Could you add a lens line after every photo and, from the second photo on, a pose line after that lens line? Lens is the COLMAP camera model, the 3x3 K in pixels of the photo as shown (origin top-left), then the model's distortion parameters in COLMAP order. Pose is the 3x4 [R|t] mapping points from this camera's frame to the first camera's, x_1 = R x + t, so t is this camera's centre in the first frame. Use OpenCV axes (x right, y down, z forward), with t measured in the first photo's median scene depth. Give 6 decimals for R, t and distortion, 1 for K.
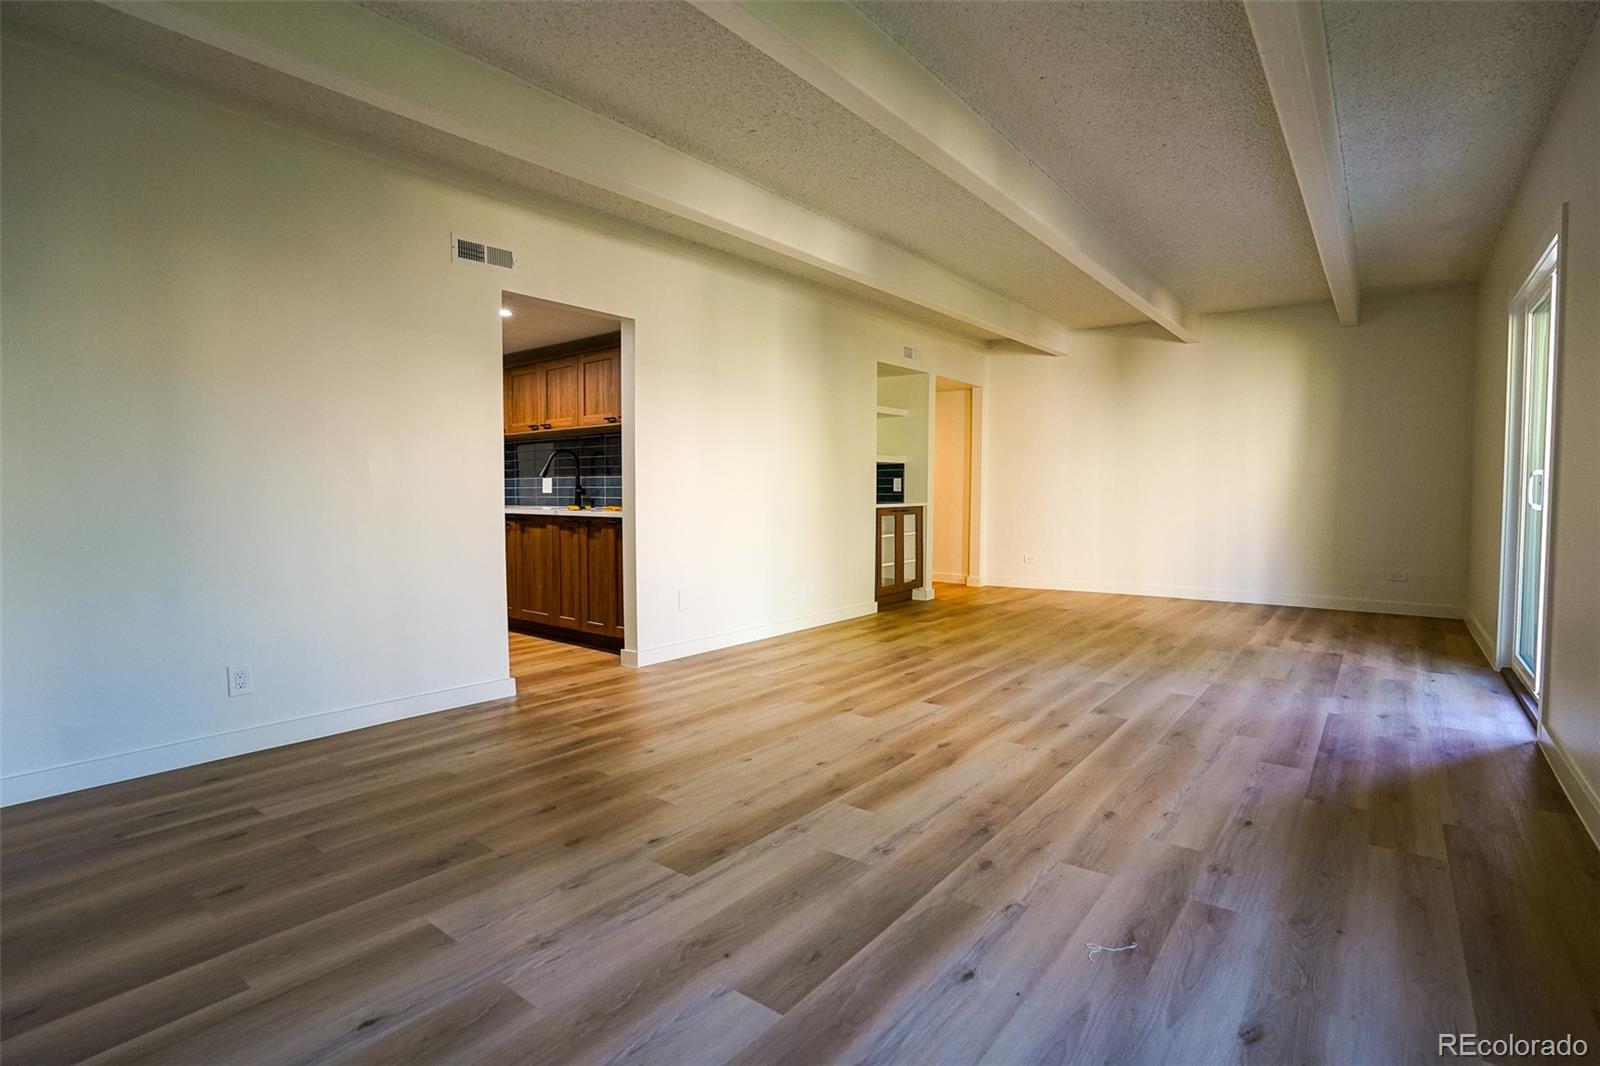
lens RADIAL K [[776.8, 0, 803.4], [0, 776.8, 526.4], [0, 0, 1]] dist [-0.041930, 0.008265]
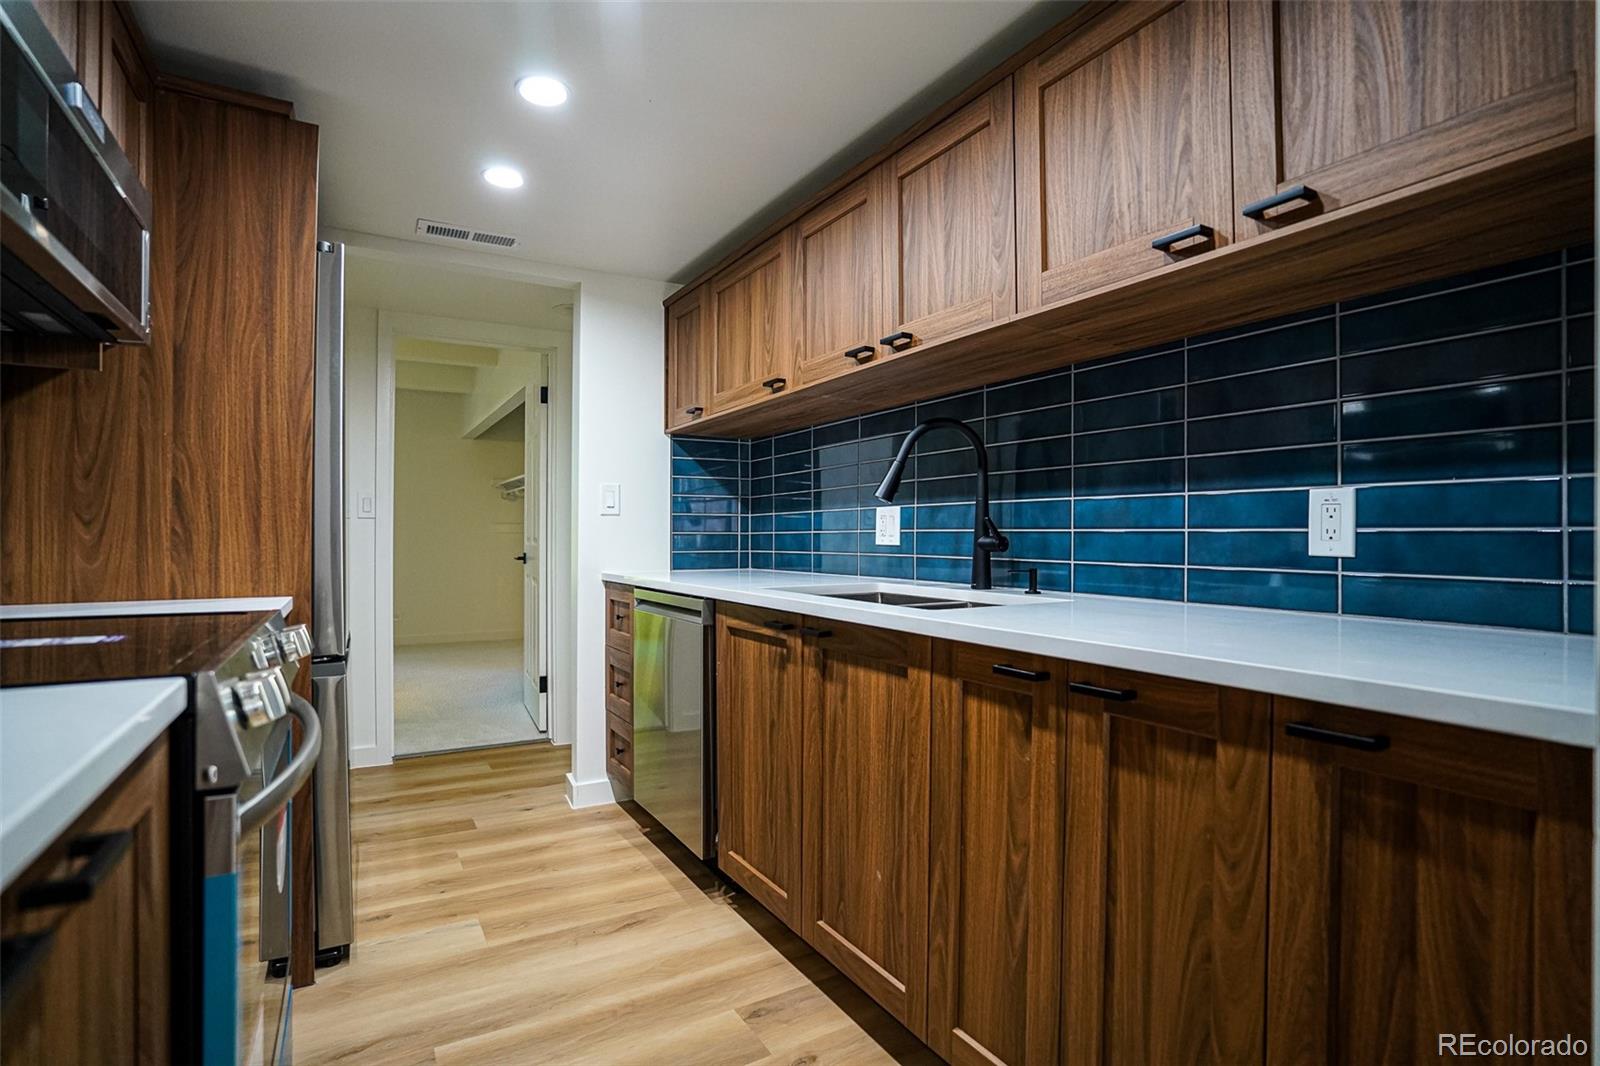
lens RADIAL K [[776.8, 0, 793.9], [0, 776.8, 526.3], [0, 0, 1]] dist [-0.041930, 0.008265]
pose [[0.922488, -0.004070, -0.386004, -0.239207], [-0.020200, 0.998066, -0.058798, -0.030792], [0.385497, 0.062037, 0.920621, 0.663266]]
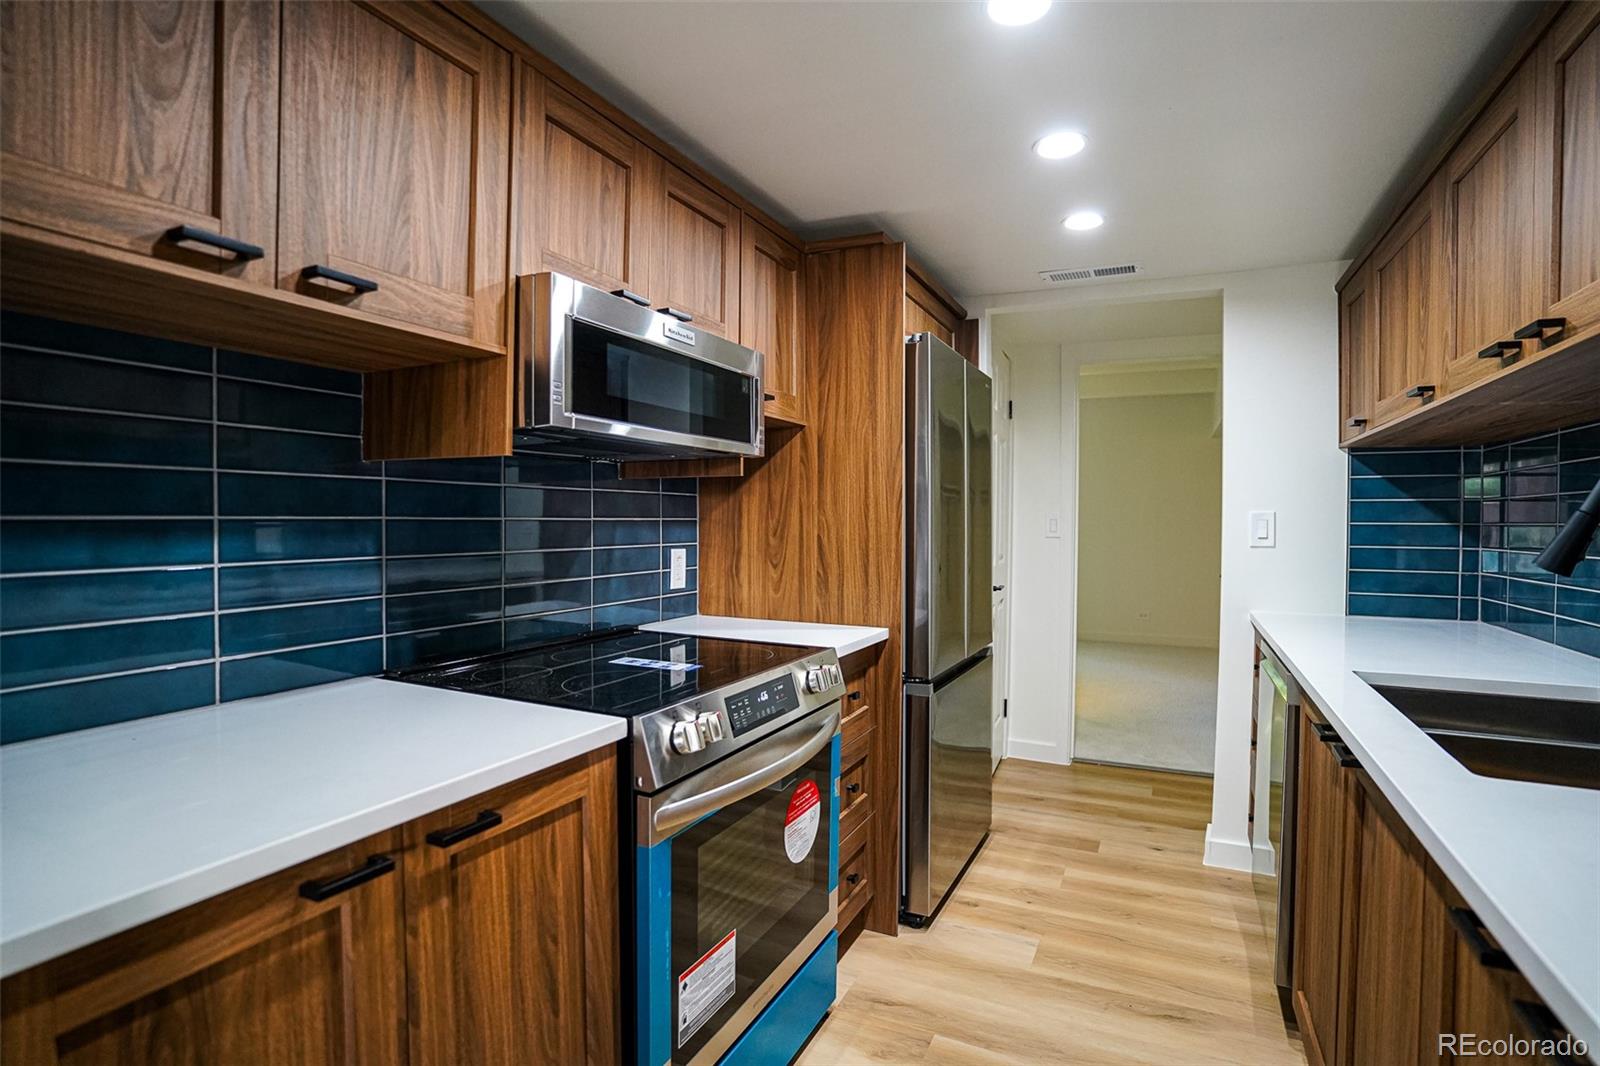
lens RADIAL K [[776.8, 0, 813.9], [0, 776.8, 537.6], [0, 0, 1]] dist [-0.041930, 0.008265]
pose [[0.223513, 0.024628, -0.974390, -0.171941], [-0.058008, 0.998245, 0.011925, -0.064231], [0.972973, 0.053857, 0.224549, 0.742170]]
